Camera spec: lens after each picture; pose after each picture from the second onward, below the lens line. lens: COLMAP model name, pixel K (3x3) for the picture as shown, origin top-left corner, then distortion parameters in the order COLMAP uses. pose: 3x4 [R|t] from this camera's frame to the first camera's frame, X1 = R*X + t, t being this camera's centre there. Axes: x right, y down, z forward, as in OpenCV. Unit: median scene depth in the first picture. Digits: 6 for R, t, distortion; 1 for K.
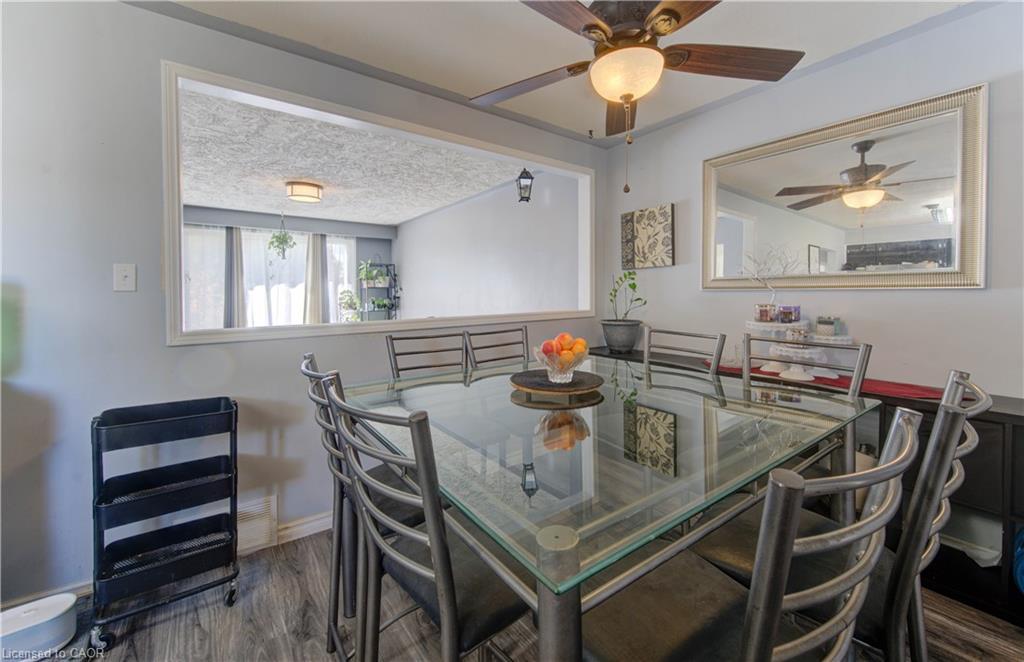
lens RADIAL K [[401.9, 0, 514.4], [0, 401.9, 299.8], [0, 0, 1]] dist [-0.008677, -0.000118]
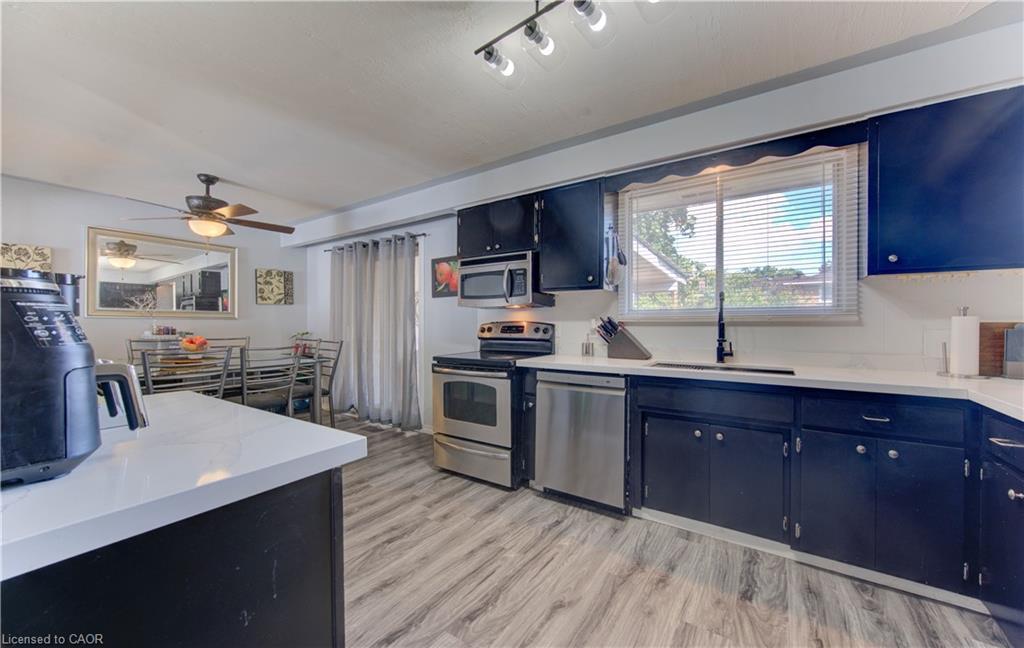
lens RADIAL K [[383.3, 0, 510.8], [0, 383.3, 321.8], [0, 0, 1]] dist [-0.006366, -0.000881]
pose [[-0.318126, 0.011356, 0.947980, -1.133224], [0.015018, 0.999863, -0.006938, 0.022183], [-0.947930, 0.012030, -0.318253, 0.004479]]
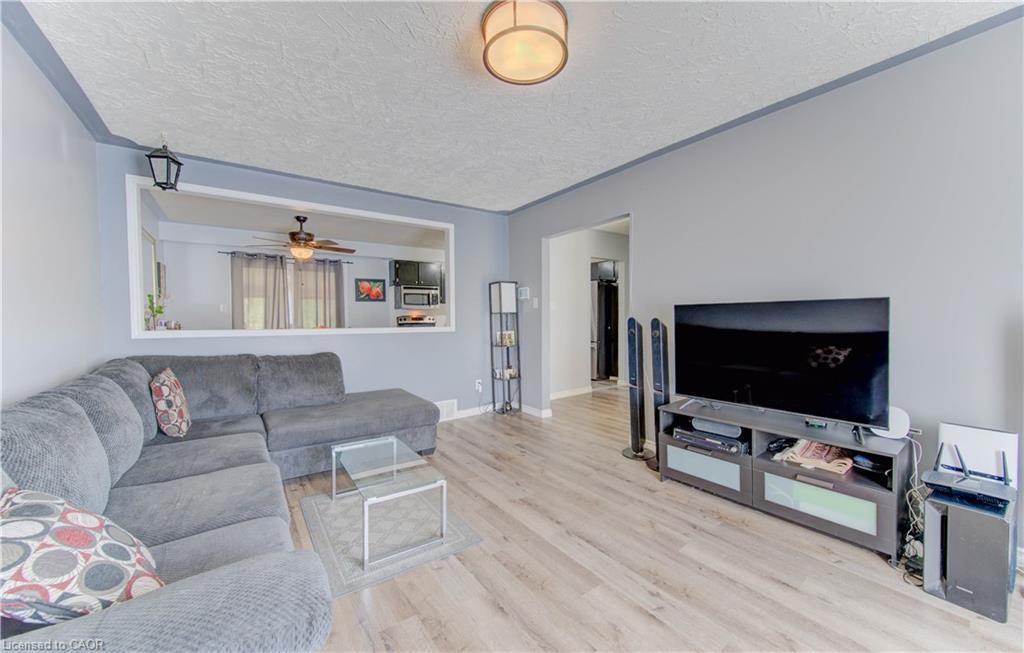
lens RADIAL K [[383.2, 0, 503.4], [0, 383.2, 319.5], [0, 0, 1]] dist [-0.005080, 0.000218]
pose [[-0.999250, 0.015423, 0.035515, -0.748376], [0.016061, 0.999714, 0.017746, 0.007253], [-0.035231, 0.018303, -0.999212, 2.008771]]
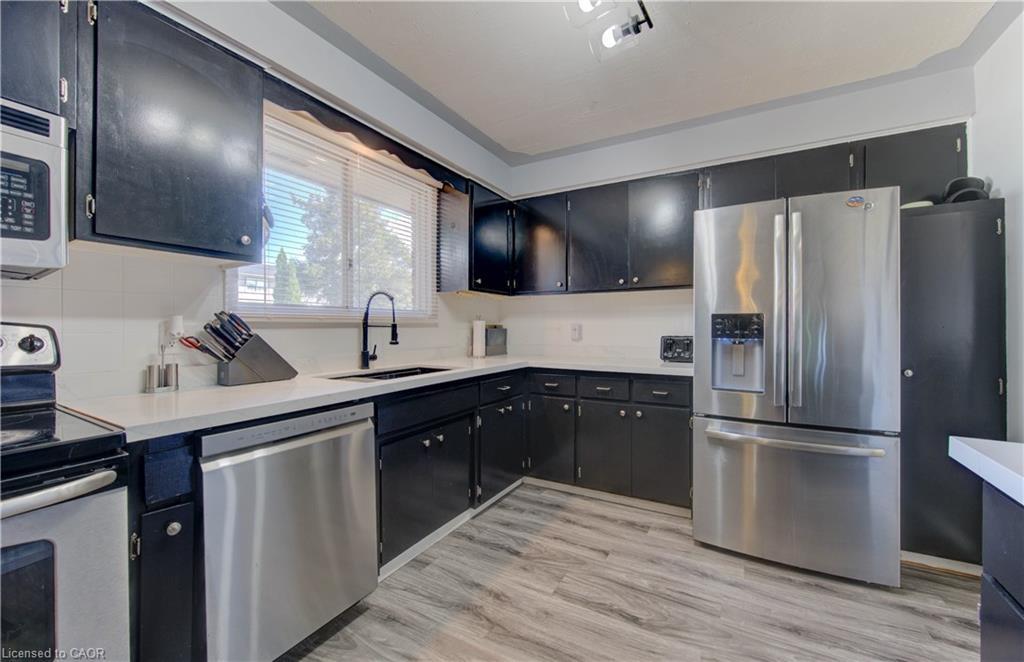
lens RADIAL K [[398.5, 0, 525.6], [0, 398.5, 325.2], [0, 0, 1]] dist [-0.007736, -0.000732]
pose [[-0.910498, 0.007051, -0.413453, -0.500201], [0.002435, 0.999929, 0.011692, 0.019271], [0.413506, 0.009639, -0.910450, 0.130810]]
